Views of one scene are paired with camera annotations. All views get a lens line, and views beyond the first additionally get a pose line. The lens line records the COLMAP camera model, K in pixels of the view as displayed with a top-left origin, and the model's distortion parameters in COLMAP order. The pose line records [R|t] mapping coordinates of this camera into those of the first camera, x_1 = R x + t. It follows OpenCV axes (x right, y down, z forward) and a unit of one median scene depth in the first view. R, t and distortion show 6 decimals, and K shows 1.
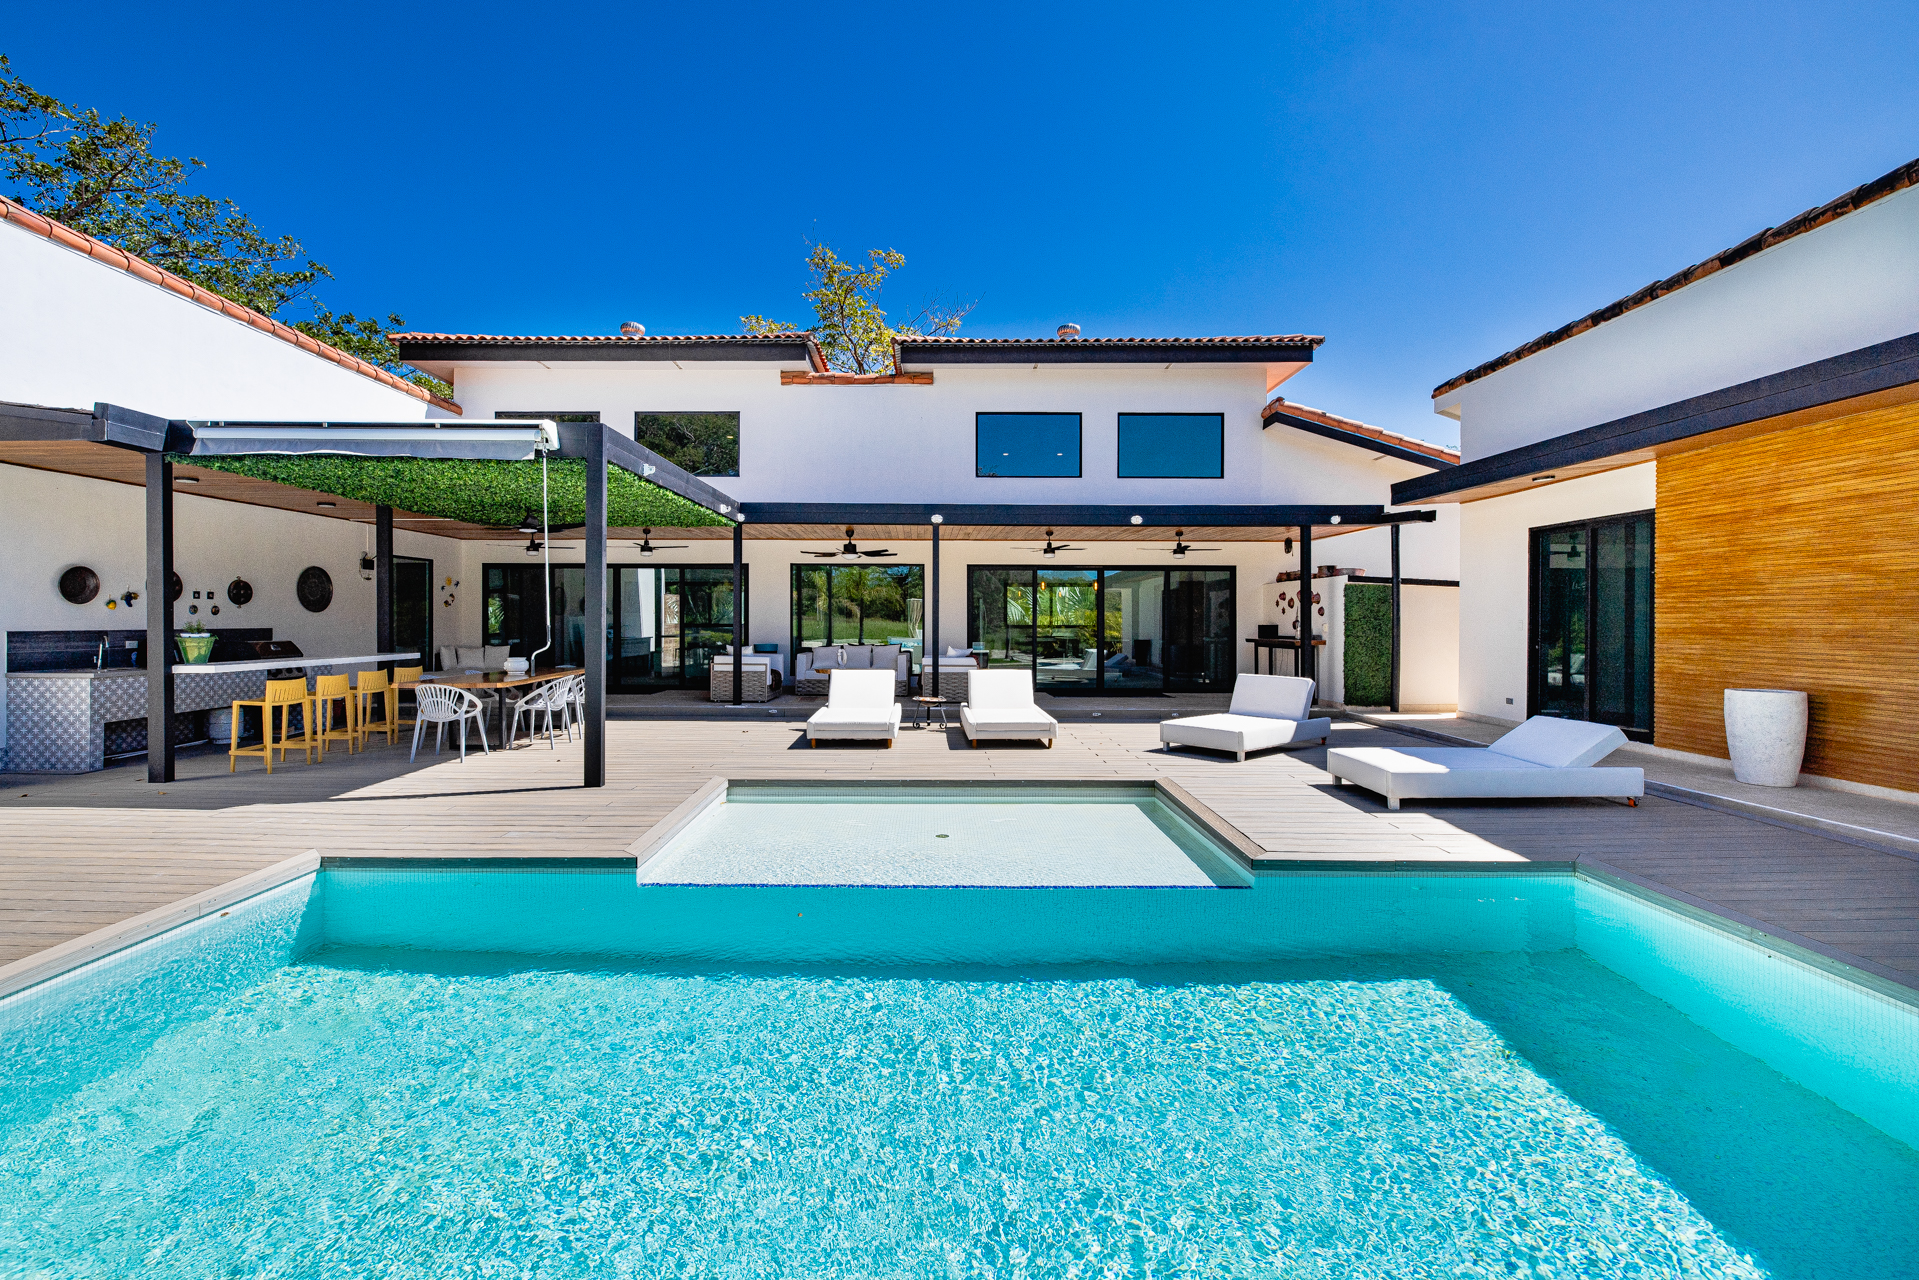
lens RADIAL K [[801.6, 0, 958.0], [0, 801.6, 620.6], [0, 0, 1]] dist [-0.003399, -0.000440]
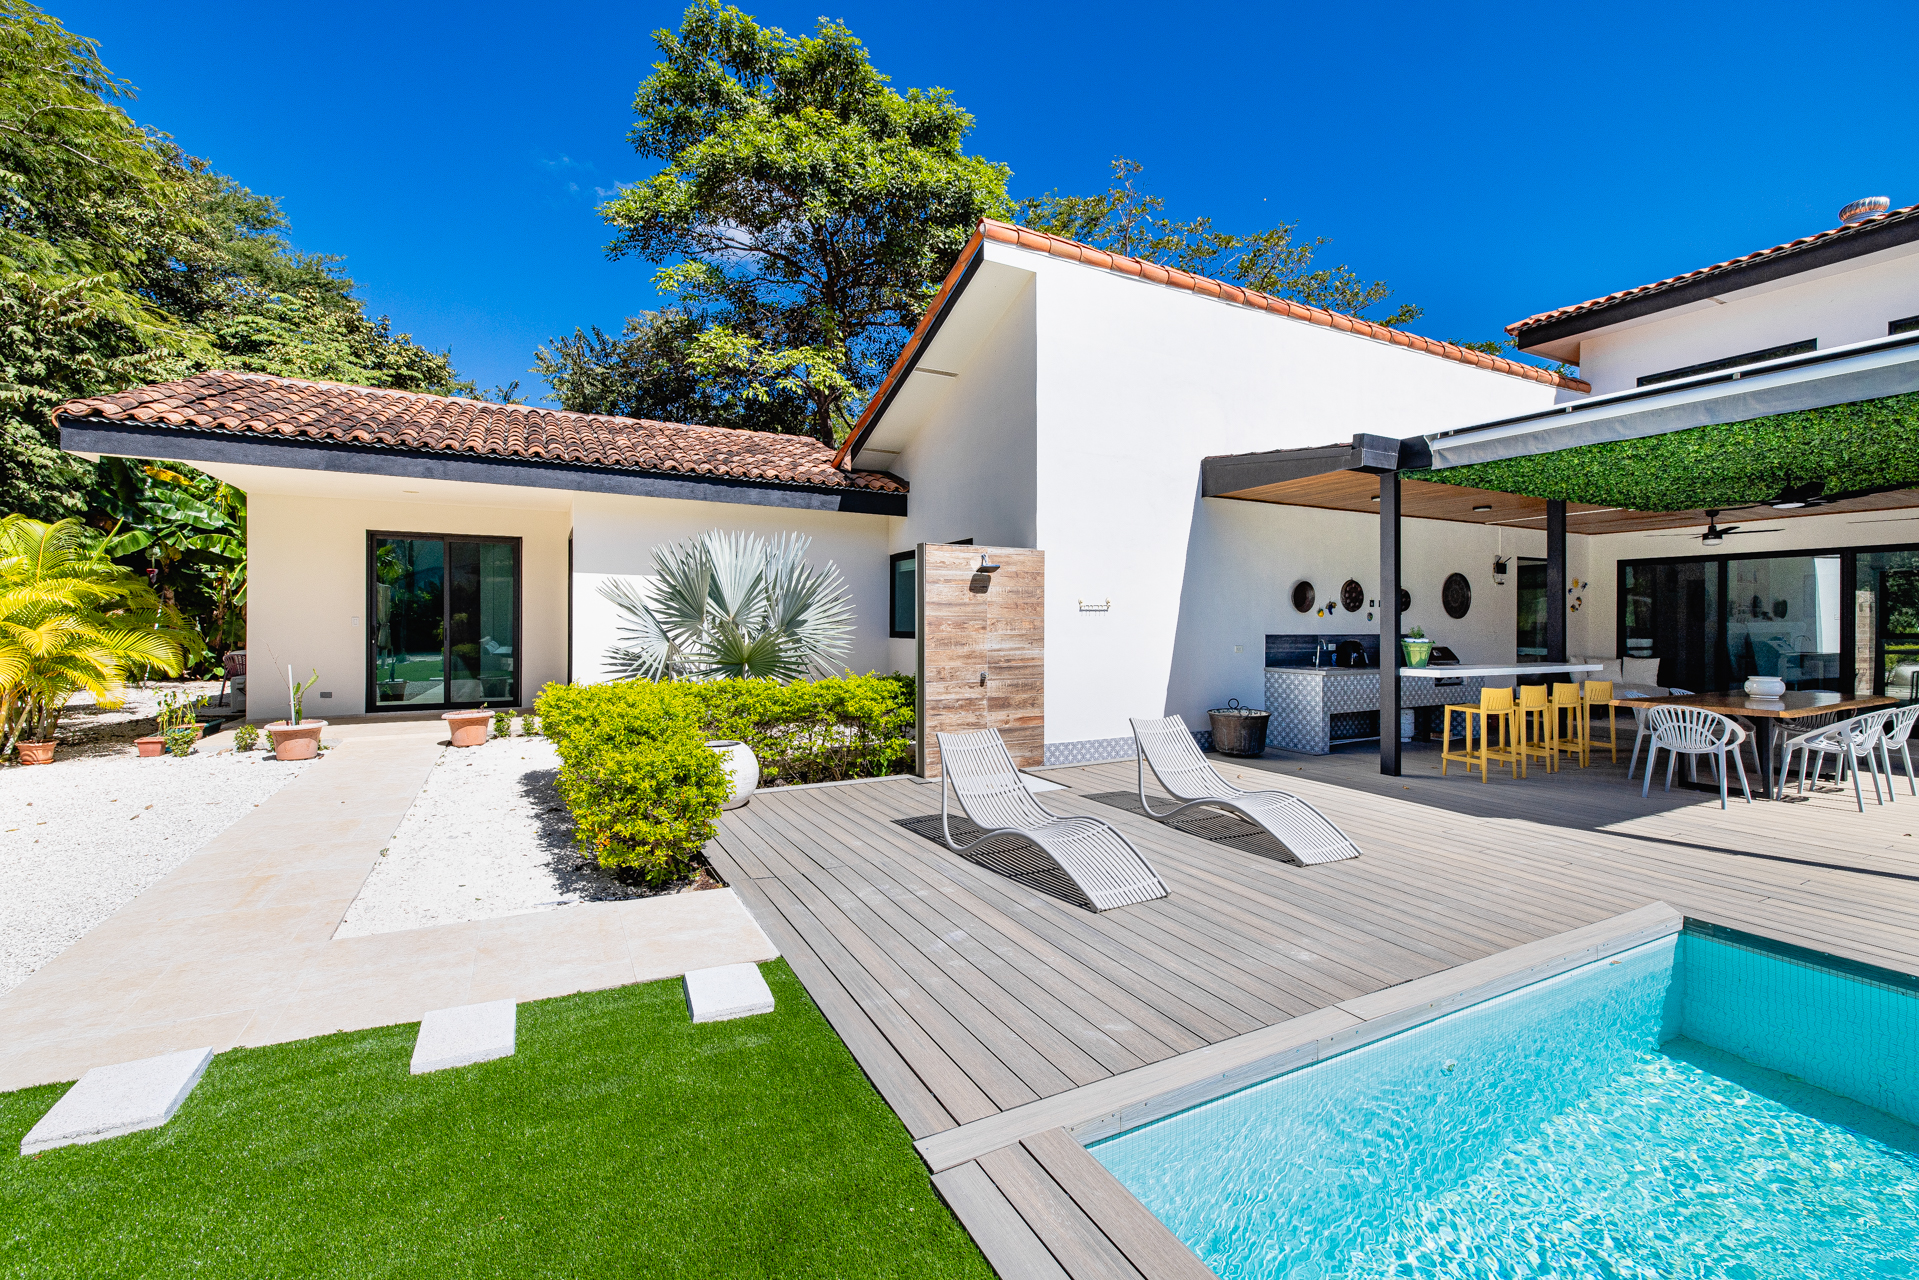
lens RADIAL K [[801.6, 0, 967.9], [0, 801.6, 636.2], [0, 0, 1]] dist [-0.003399, -0.000440]
pose [[0.463217, 0.013726, -0.886139, -0.270334], [-0.003932, 0.999902, 0.013433, 0.000786], [0.886236, -0.002738, 0.463226, -0.016215]]
